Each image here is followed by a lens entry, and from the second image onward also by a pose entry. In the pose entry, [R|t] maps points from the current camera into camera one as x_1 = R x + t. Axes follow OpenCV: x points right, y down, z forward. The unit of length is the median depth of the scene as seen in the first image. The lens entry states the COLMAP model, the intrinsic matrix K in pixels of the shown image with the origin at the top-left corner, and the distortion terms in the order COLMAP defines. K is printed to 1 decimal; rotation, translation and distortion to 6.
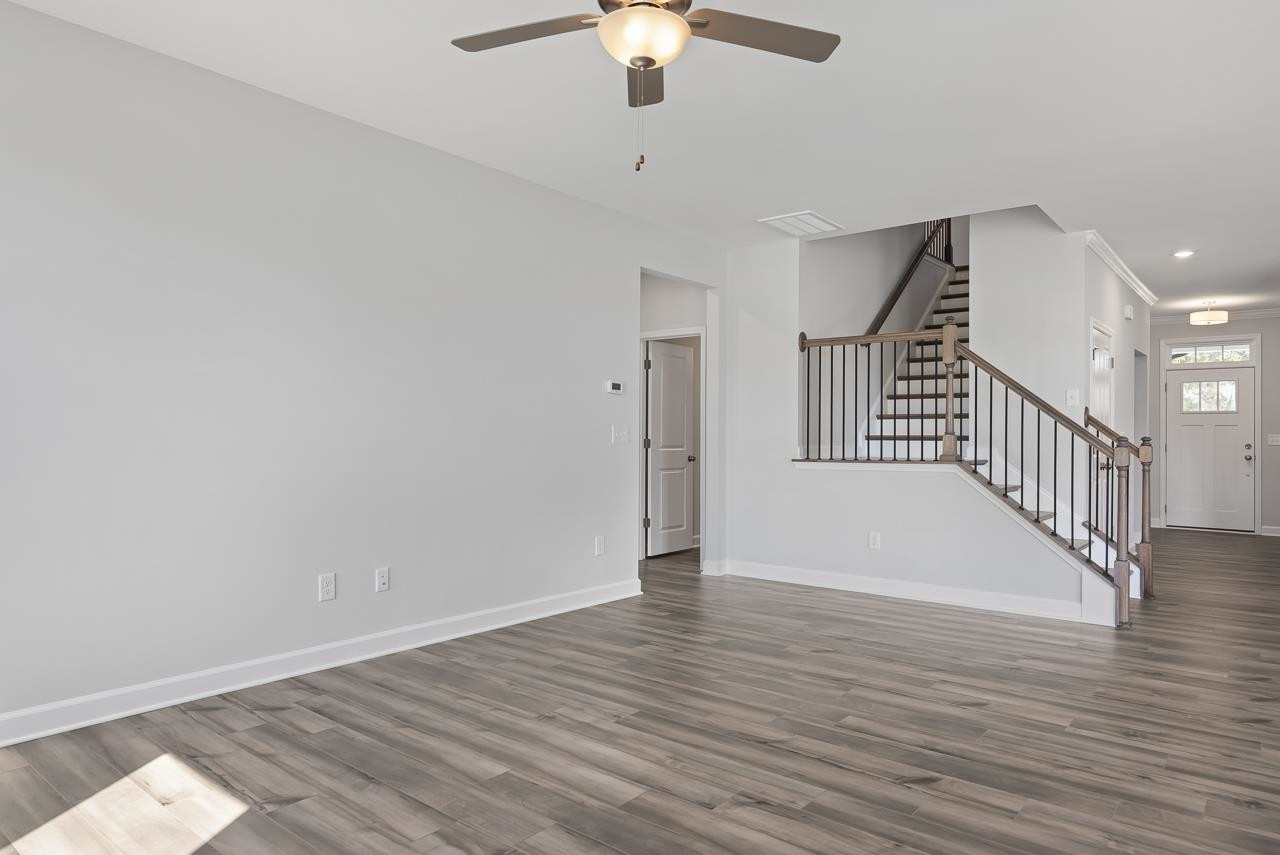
lens RADIAL K [[742.5, 0, 640.0], [0, 742.5, 427.5], [0, 0, 1]] dist [-0.004270, -0.001409]
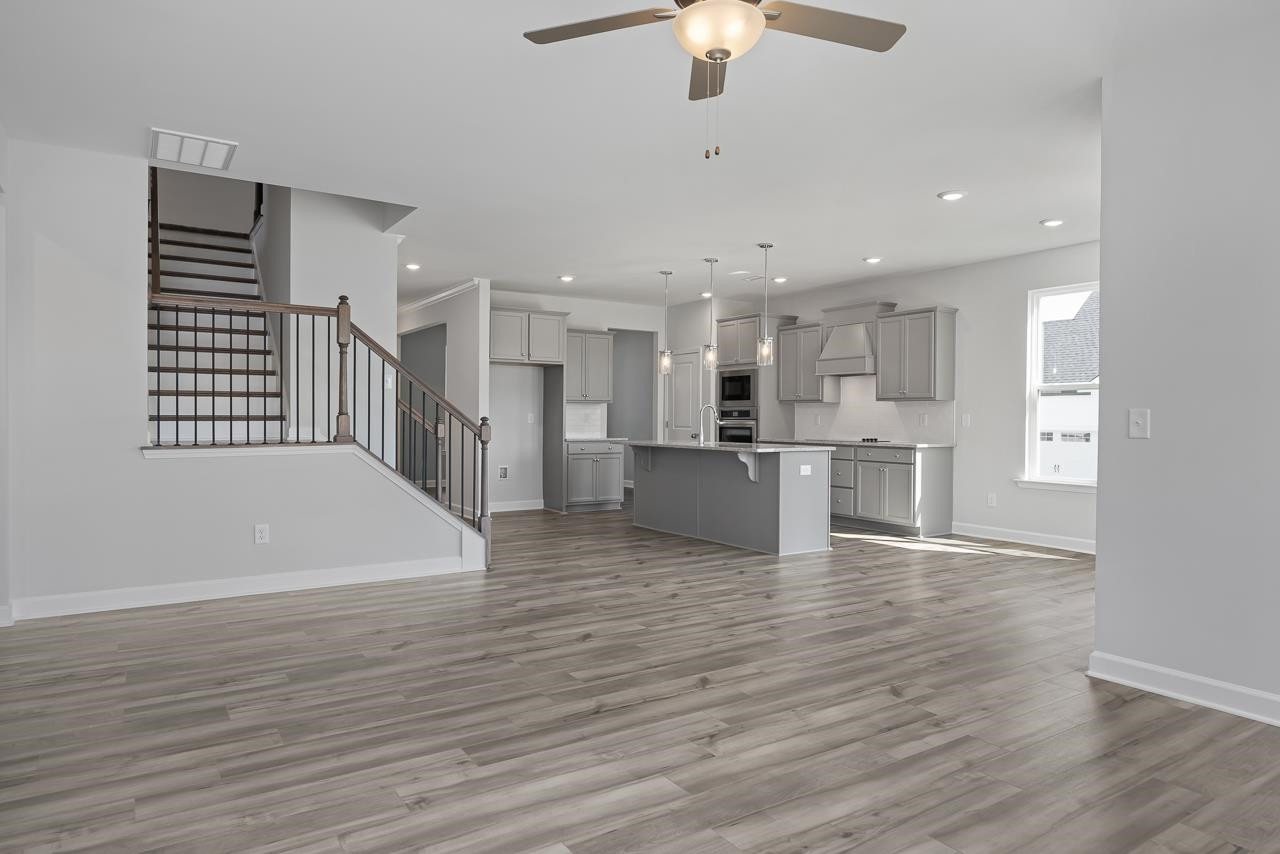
lens RADIAL K [[742.5, 0, 640.0], [0, 742.5, 427.0], [0, 0, 1]] dist [-0.004270, -0.001409]
pose [[0.344145, -0.013975, 0.938813, -0.659835], [-0.014238, 0.999697, 0.020101, -0.000751], [-0.938809, -0.020284, 0.343841, 0.490934]]
